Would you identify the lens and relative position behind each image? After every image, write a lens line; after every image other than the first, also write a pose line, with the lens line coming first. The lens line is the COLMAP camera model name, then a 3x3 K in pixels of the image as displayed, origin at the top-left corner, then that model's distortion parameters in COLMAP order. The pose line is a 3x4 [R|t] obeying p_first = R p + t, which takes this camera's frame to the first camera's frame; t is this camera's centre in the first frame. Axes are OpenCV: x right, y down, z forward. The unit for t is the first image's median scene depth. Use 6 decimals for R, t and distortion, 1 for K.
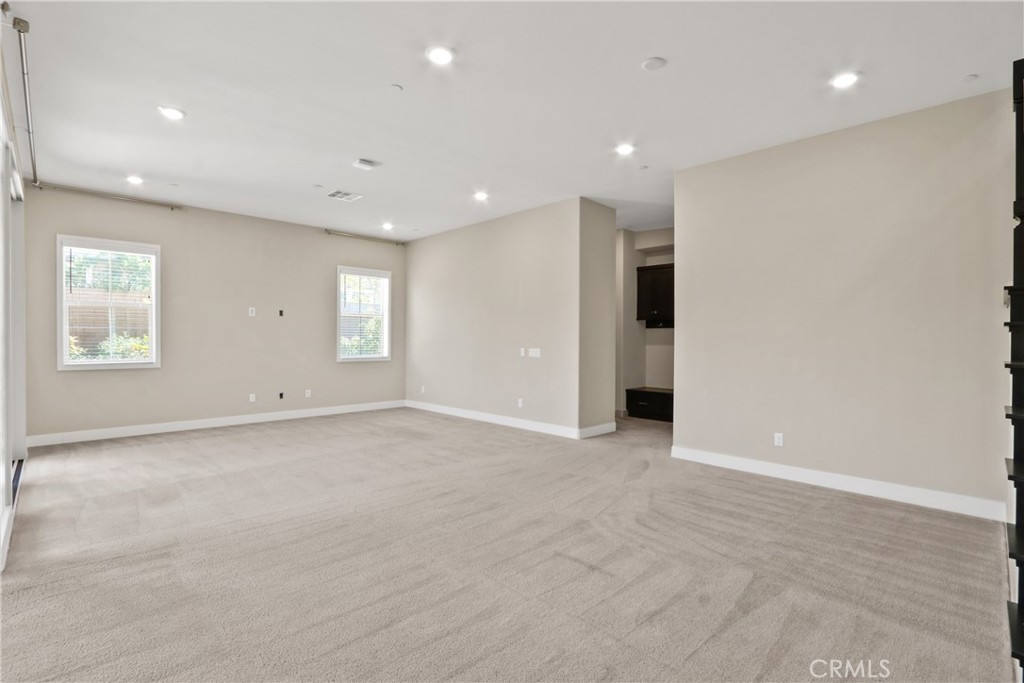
lens RADIAL K [[479.4, 0, 512.7], [0, 479.4, 337.3], [0, 0, 1]] dist [0.000439, -0.000152]
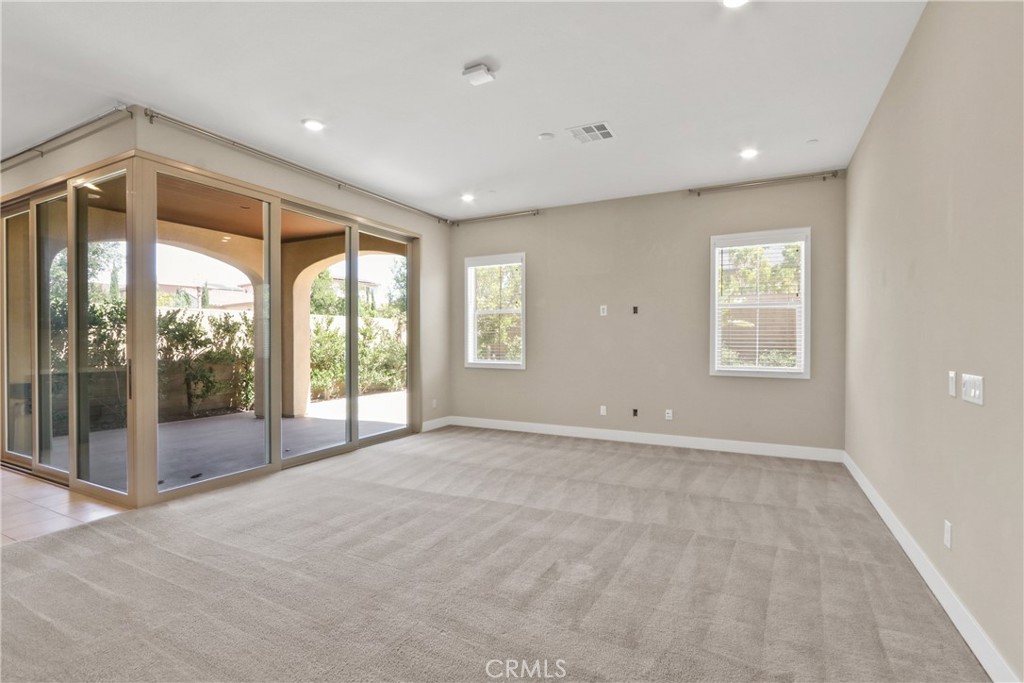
lens RADIAL K [[479.4, 0, 512.5], [0, 479.4, 343.0], [0, 0, 1]] dist [0.000439, -0.000152]
pose [[0.322345, -0.005345, -0.946607, 0.198377], [-0.010255, 0.999906, -0.009138, 0.013453], [0.946567, 0.012653, 0.322259, 0.503855]]
